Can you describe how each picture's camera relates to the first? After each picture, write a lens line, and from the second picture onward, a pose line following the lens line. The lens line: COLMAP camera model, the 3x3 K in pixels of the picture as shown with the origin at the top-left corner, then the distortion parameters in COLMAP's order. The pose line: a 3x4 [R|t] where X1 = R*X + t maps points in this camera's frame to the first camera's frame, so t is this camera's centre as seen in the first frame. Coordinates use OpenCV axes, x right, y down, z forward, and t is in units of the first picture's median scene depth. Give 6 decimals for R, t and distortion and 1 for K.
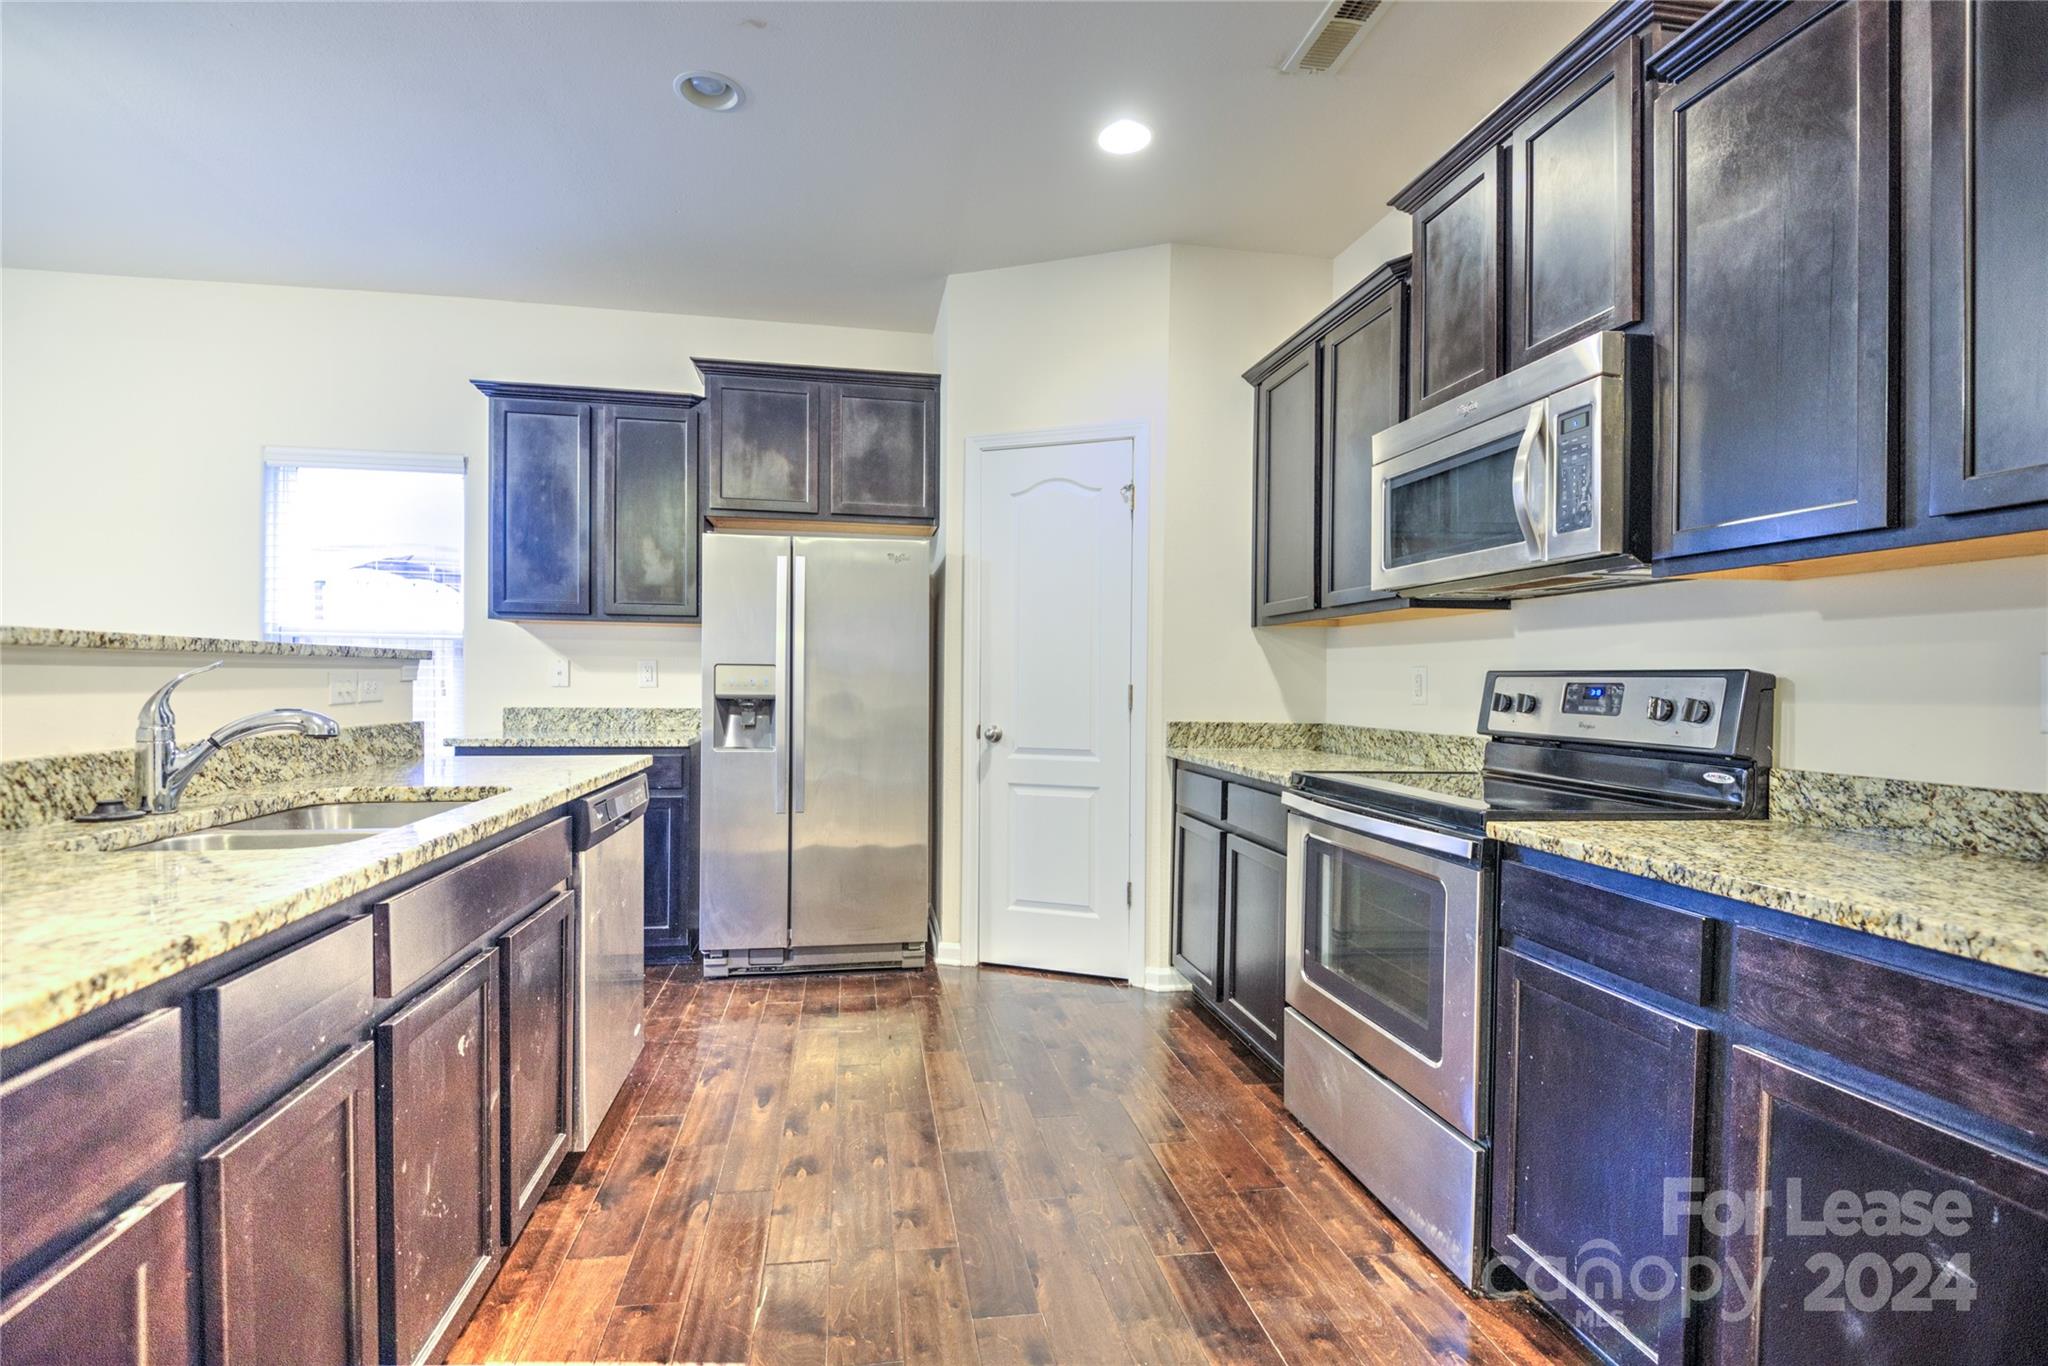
lens RADIAL K [[923.5, 0, 1024.0], [0, 923.5, 683.0], [0, 0, 1]] dist [0.001475, -0.006244]
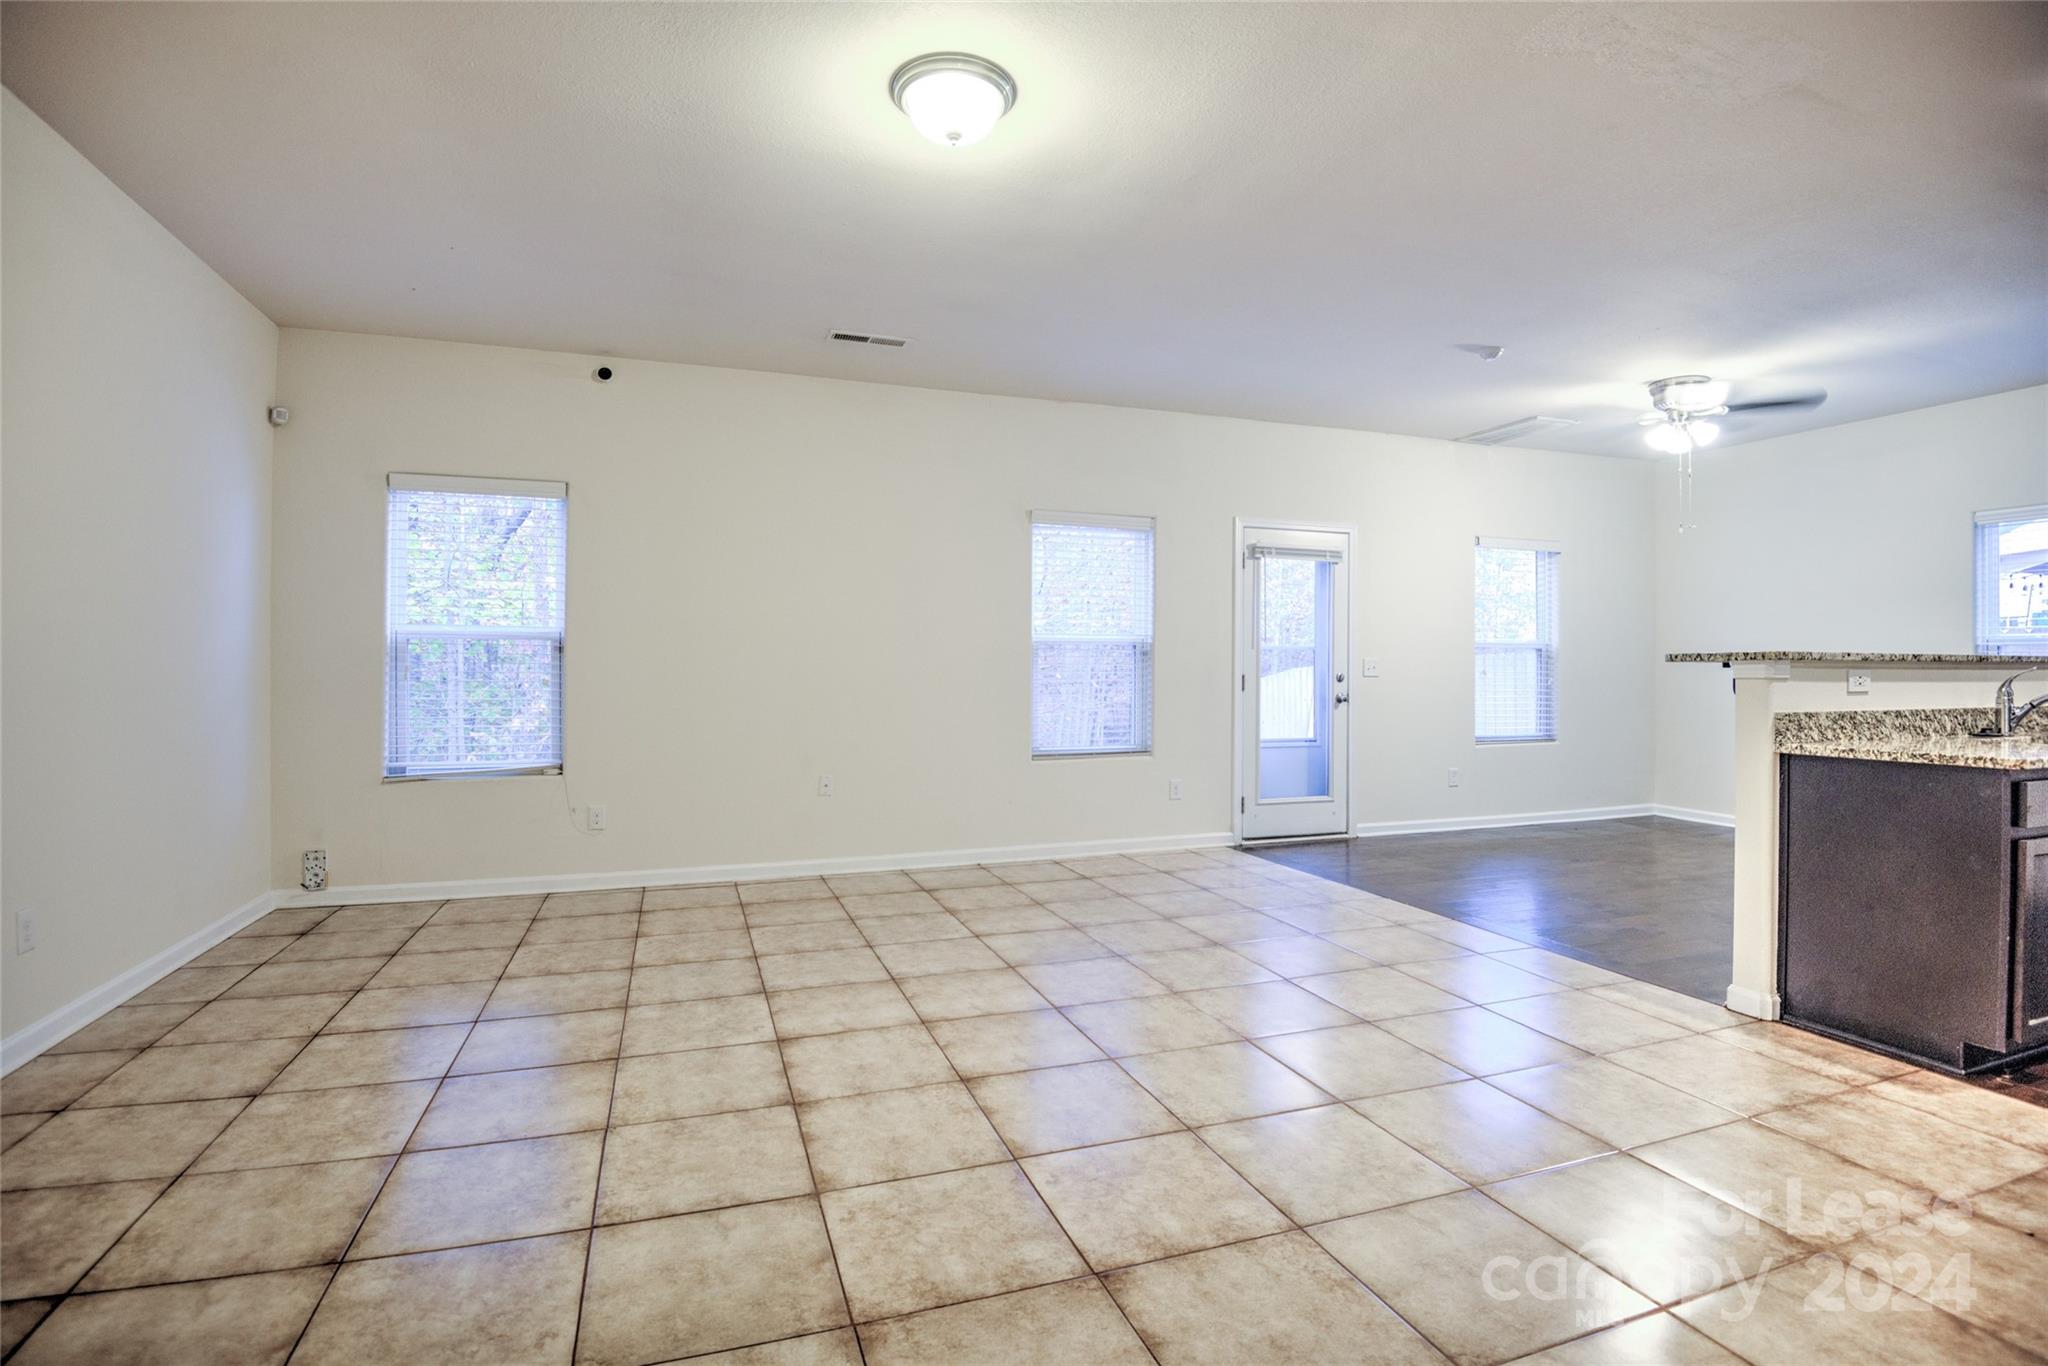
lens RADIAL K [[962.9, 0, 1024.0], [0, 962.9, 683.0], [0, 0, 1]] dist [-0.013448, -0.012861]
pose [[0.163940, 0.004849, -0.986458, 0.380890], [-0.004230, 0.999982, 0.004213, 0.005891], [0.986461, 0.003482, 0.163957, -0.727356]]
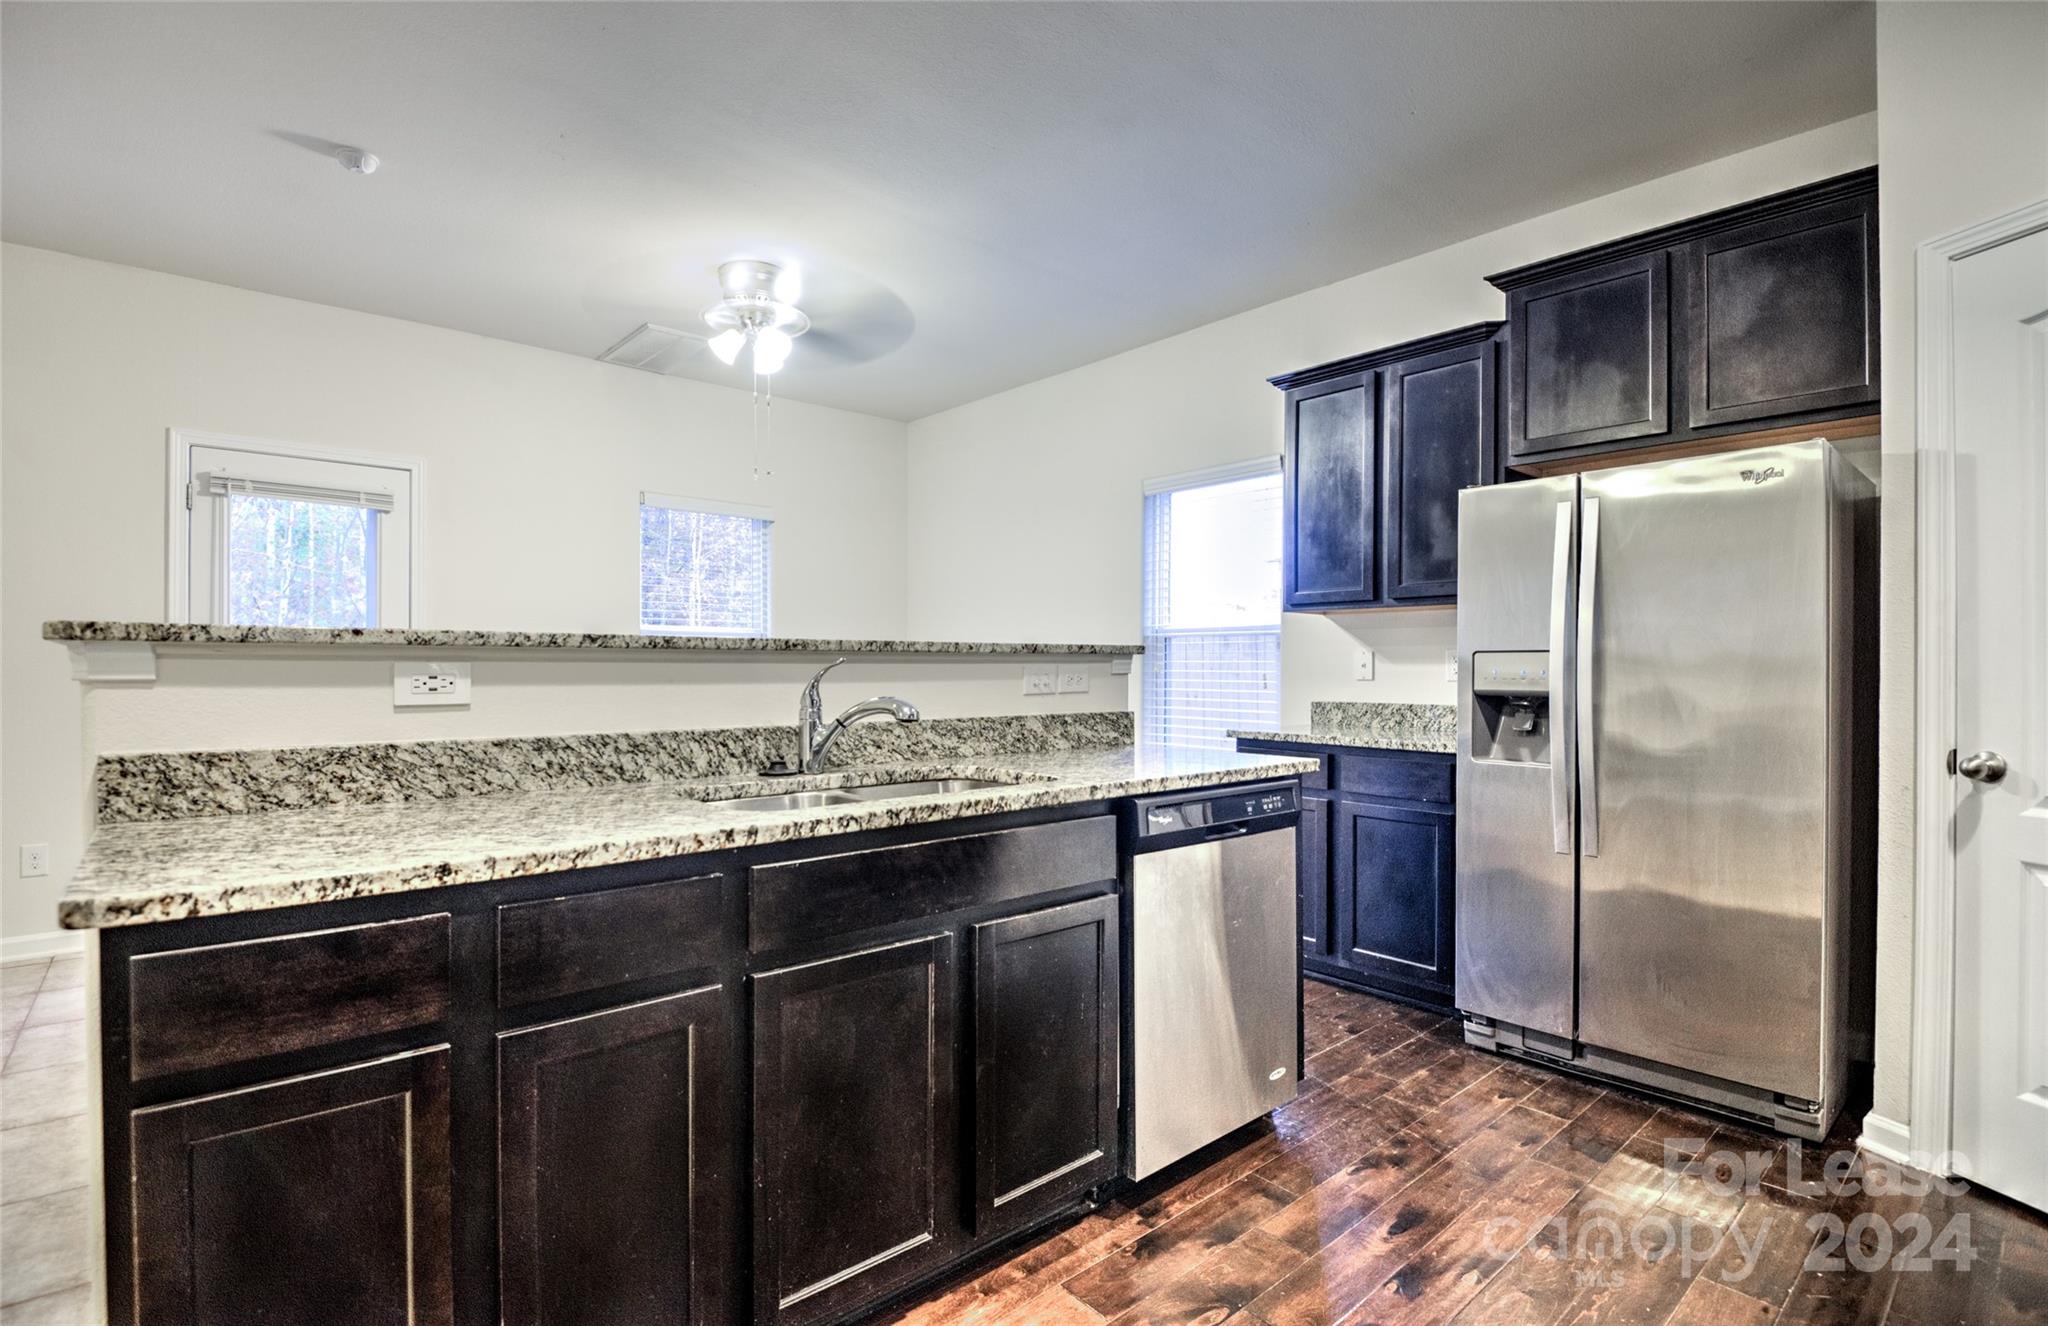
lens RADIAL K [[954.5, 0, 1015.7], [0, 954.5, 666.8], [0, 0, 1]] dist [0.025758, -0.025674]
pose [[0.510008, -0.010083, -0.860111, 0.172512], [0.000743, 0.999936, -0.011282, 0.001303], [0.860170, 0.005115, 0.509983, 0.235903]]
